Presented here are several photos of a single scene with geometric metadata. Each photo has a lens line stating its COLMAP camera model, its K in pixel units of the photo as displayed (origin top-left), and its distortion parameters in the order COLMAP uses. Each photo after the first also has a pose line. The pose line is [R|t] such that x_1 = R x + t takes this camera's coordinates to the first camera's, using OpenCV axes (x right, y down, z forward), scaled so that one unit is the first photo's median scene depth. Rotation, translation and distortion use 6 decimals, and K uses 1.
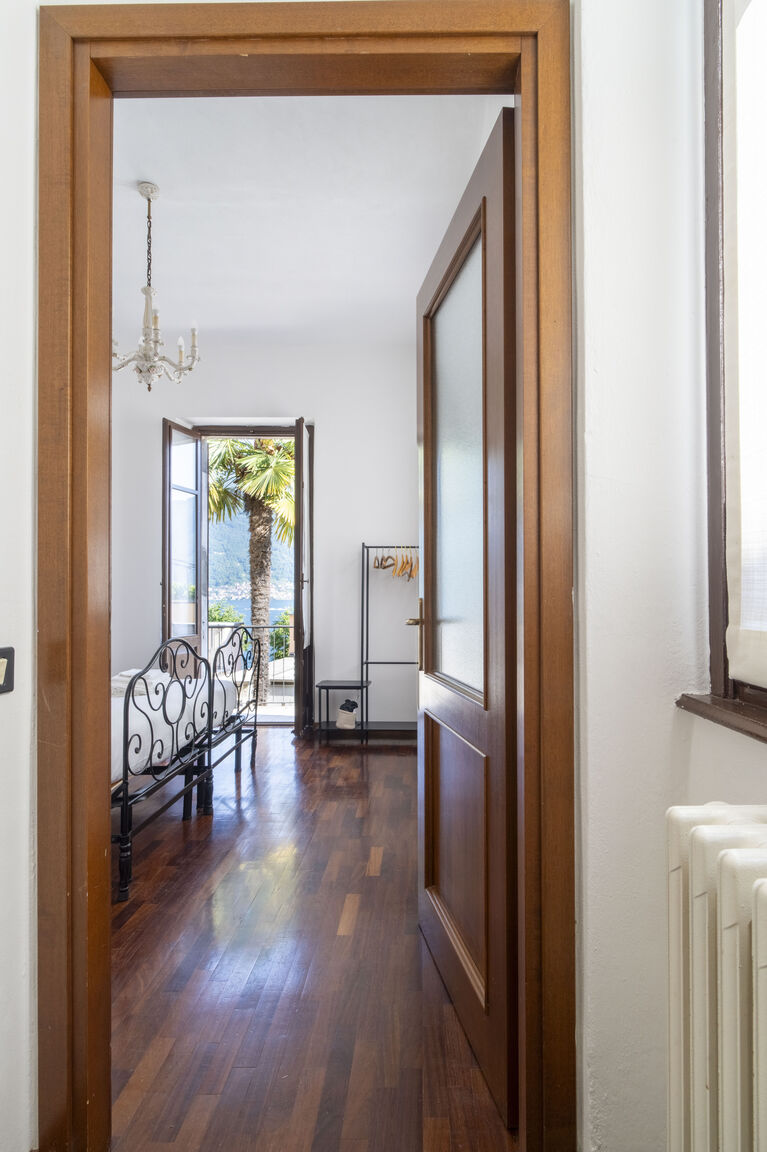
lens RADIAL K [[614.8, 0, 404.7], [0, 614.8, 593.5], [0, 0, 1]] dist [-0.000998, -0.000115]
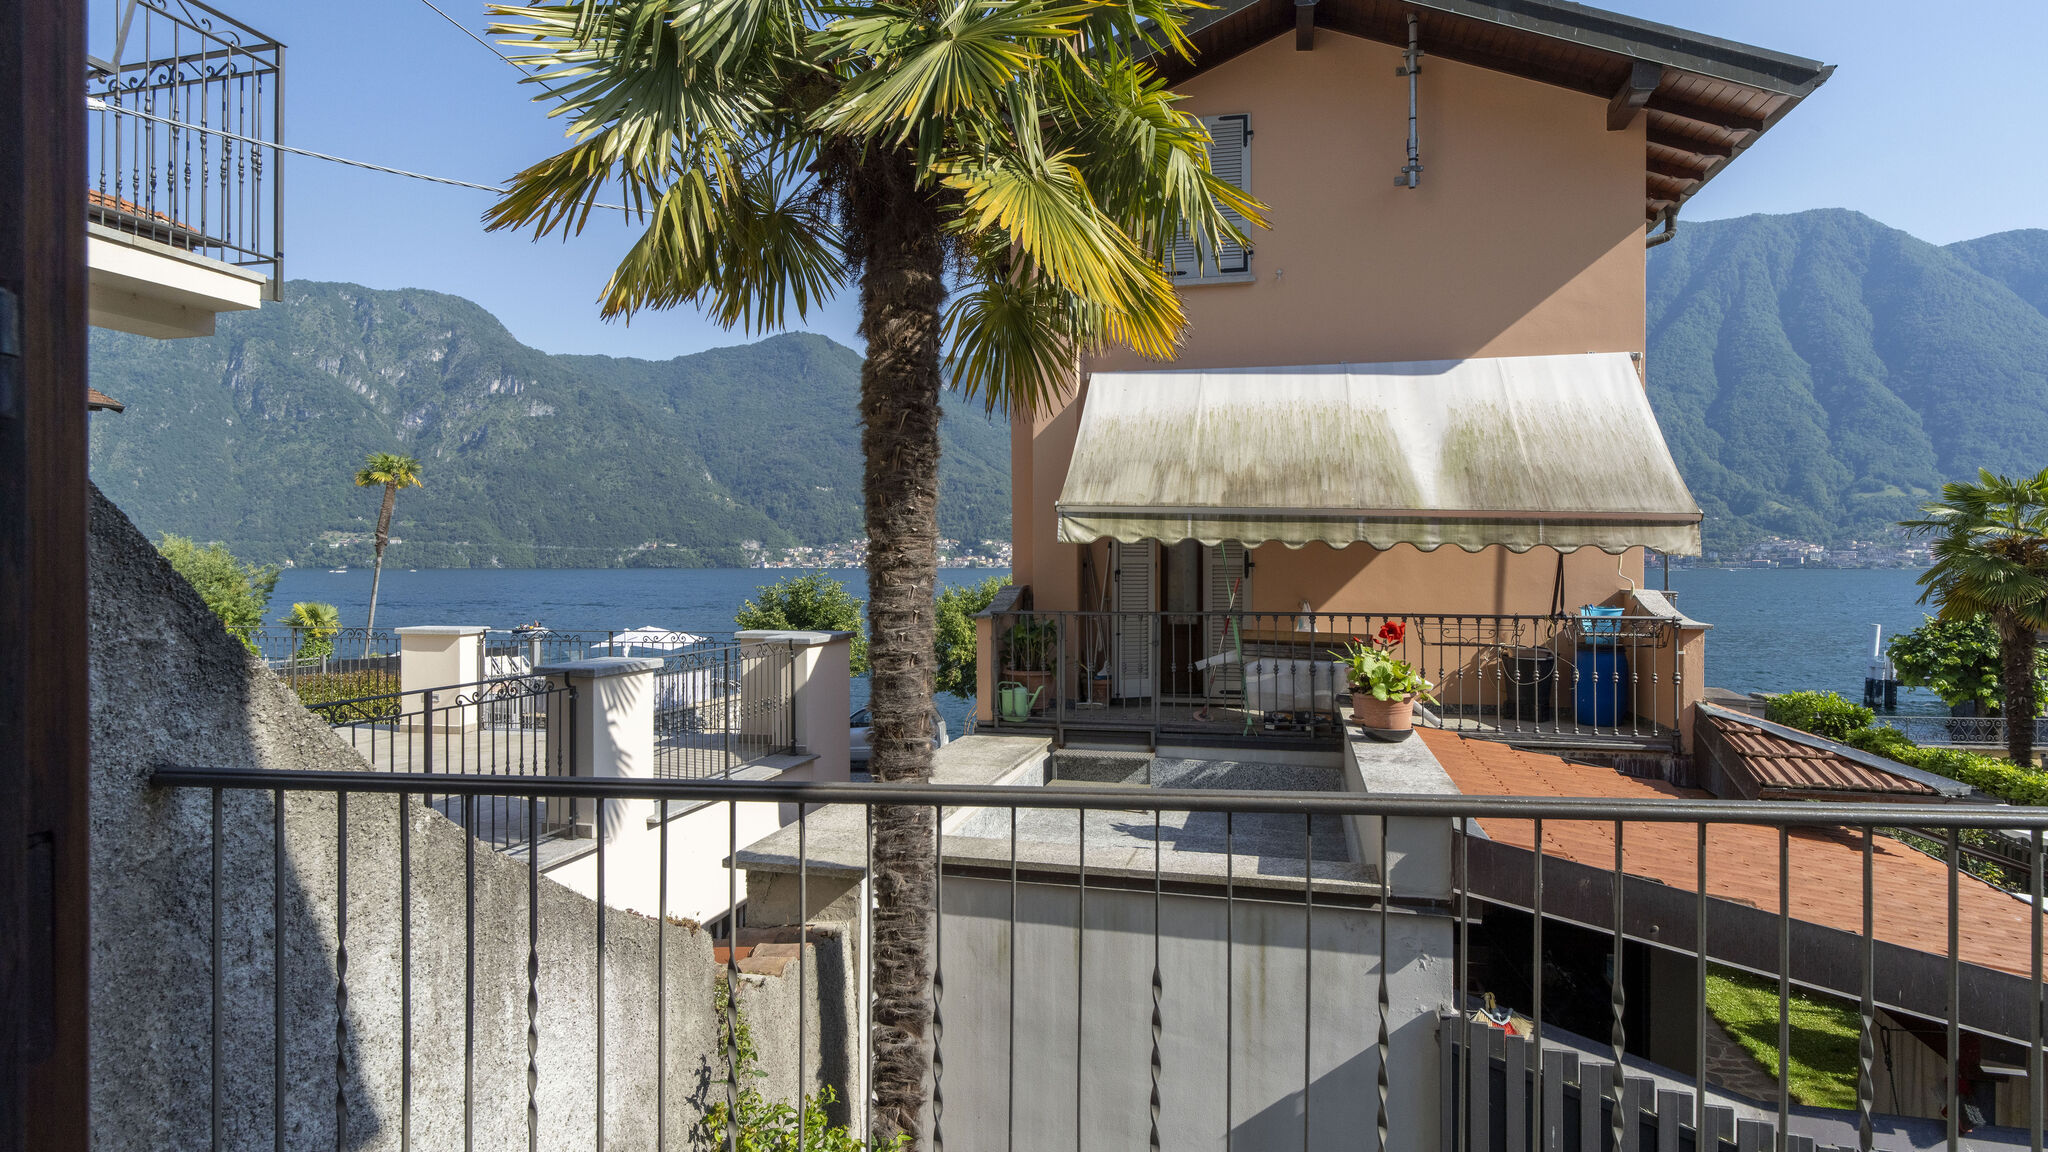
lens RADIAL K [[1069.2, 0, 1042.0], [0, 1069.2, 570.9], [0, 0, 1]] dist [-0.003637, 0.001478]
pose [[0.995760, 0.000567, -0.091984, -0.242587], [0.000640, 0.999914, 0.013085, -0.002312], [0.091984, -0.013089, 0.995674, 0.999948]]
